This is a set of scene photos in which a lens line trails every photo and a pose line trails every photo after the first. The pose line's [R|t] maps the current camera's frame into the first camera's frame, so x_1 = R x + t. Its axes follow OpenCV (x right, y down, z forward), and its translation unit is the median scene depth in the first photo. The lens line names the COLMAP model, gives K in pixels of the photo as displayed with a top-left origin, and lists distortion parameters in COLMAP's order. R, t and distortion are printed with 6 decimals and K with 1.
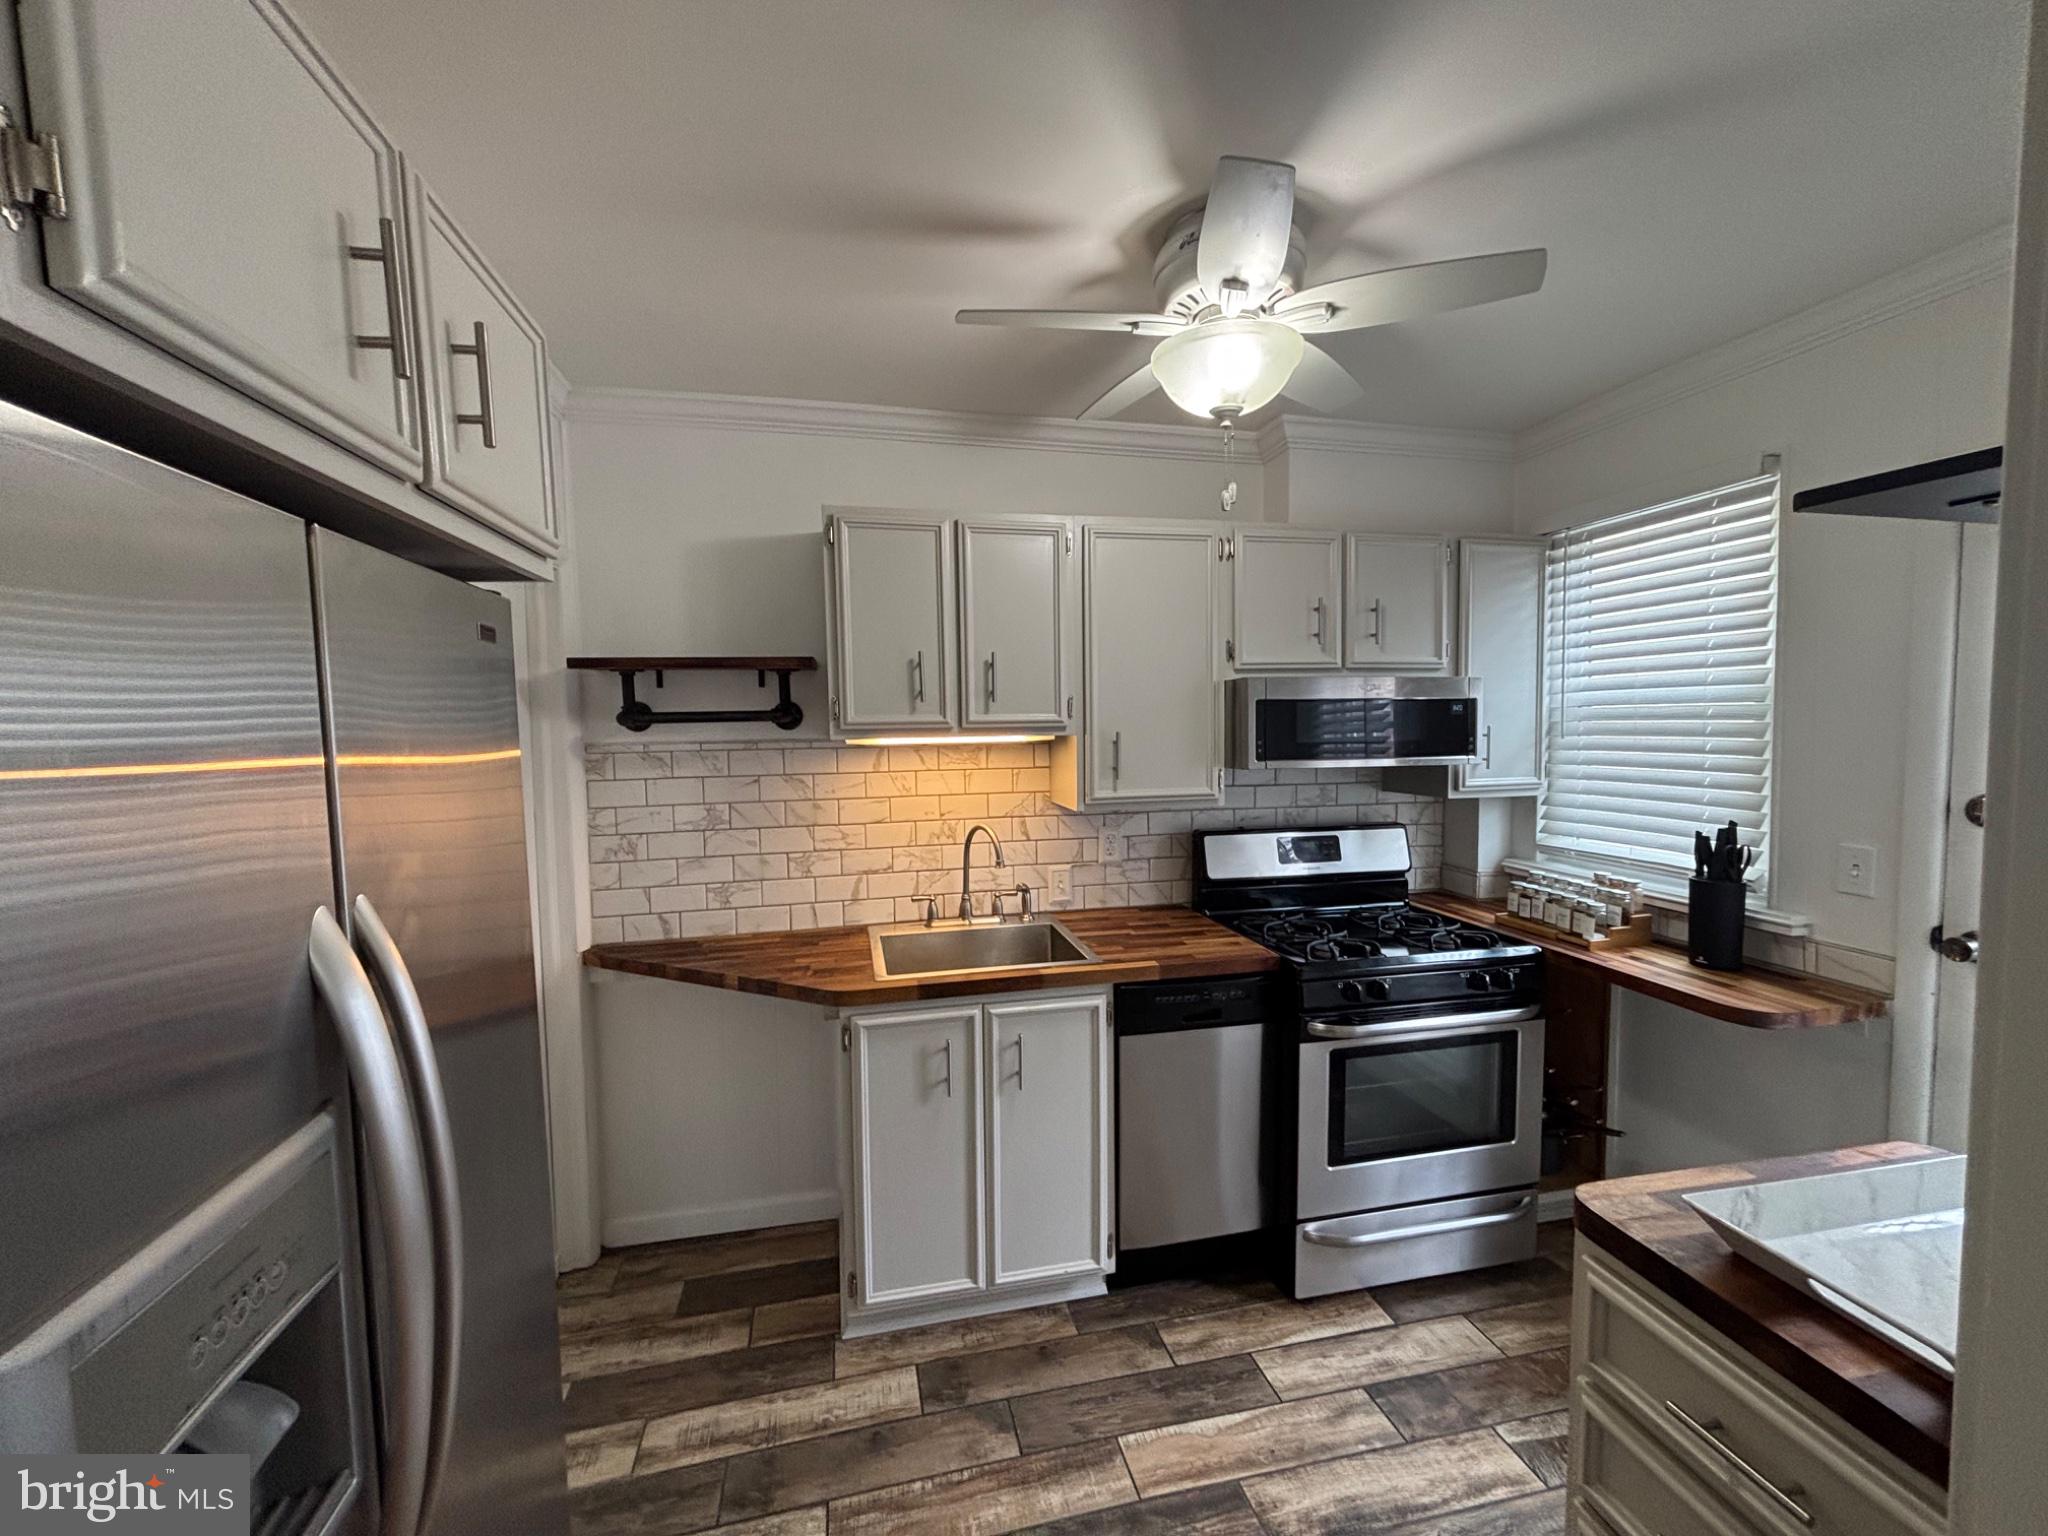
lens RADIAL K [[813.9, 0, 1022.5], [0, 813.9, 771.9], [0, 0, 1]] dist [-0.001688, -0.000406]
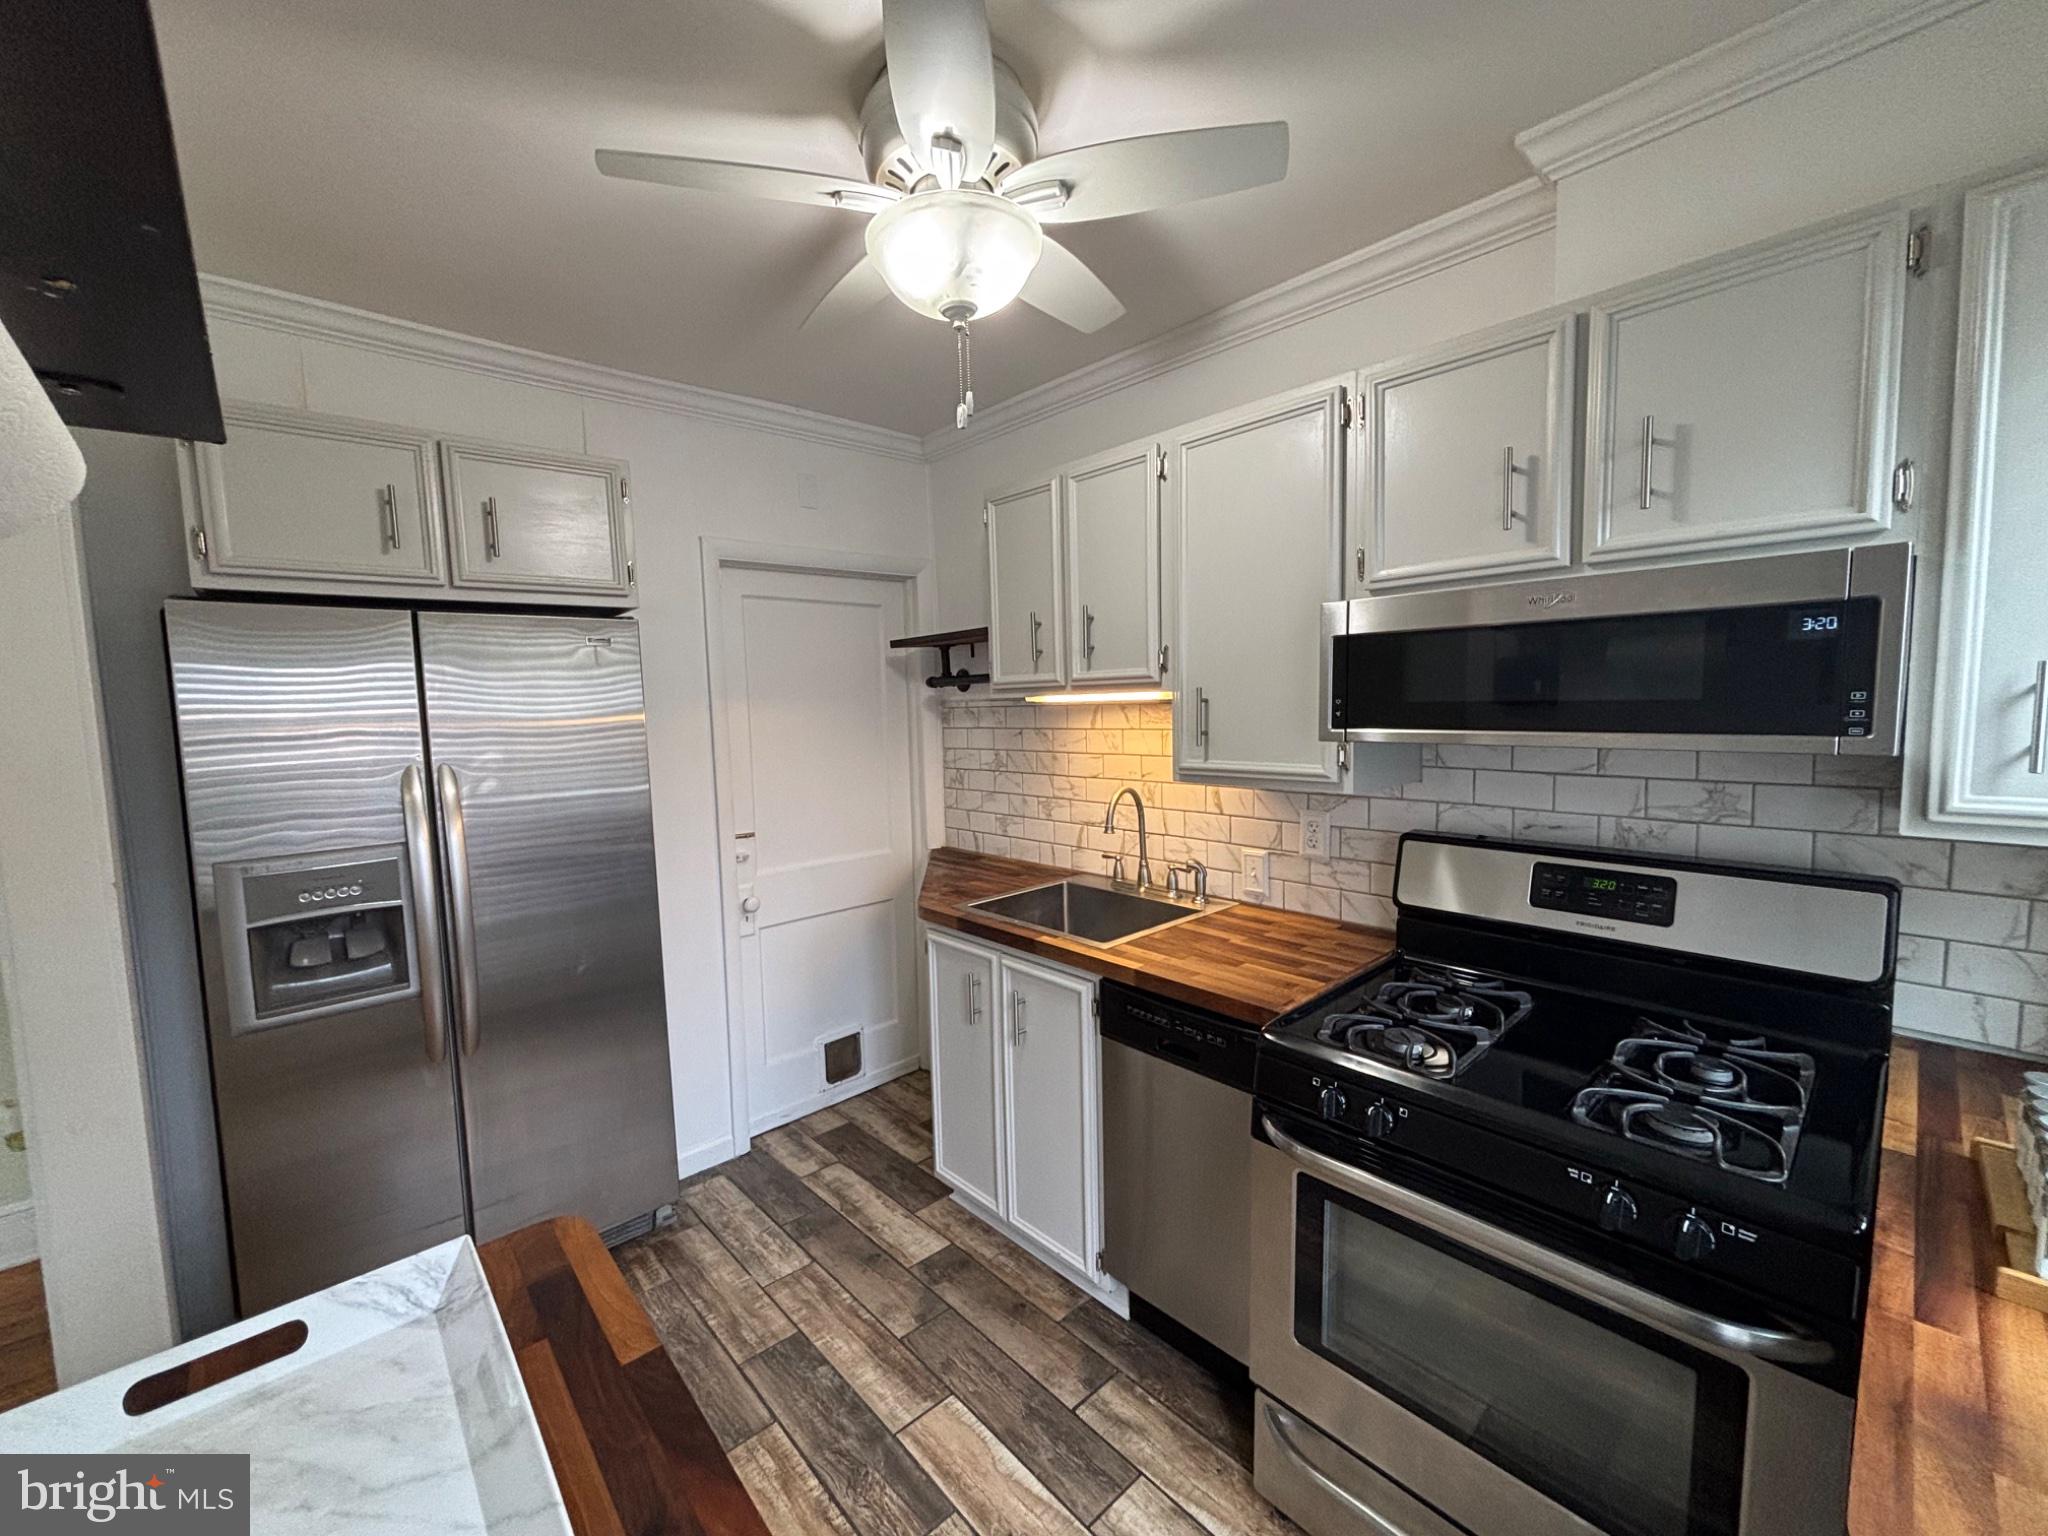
lens RADIAL K [[813.9, 0, 1022.3], [0, 813.9, 772.7], [0, 0, 1]] dist [-0.001688, -0.000406]
pose [[0.505601, 0.080065, -0.859044, 0.732333], [-0.033129, 0.996752, 0.073401, -0.018443], [0.862131, -0.008653, 0.506611, 0.435441]]
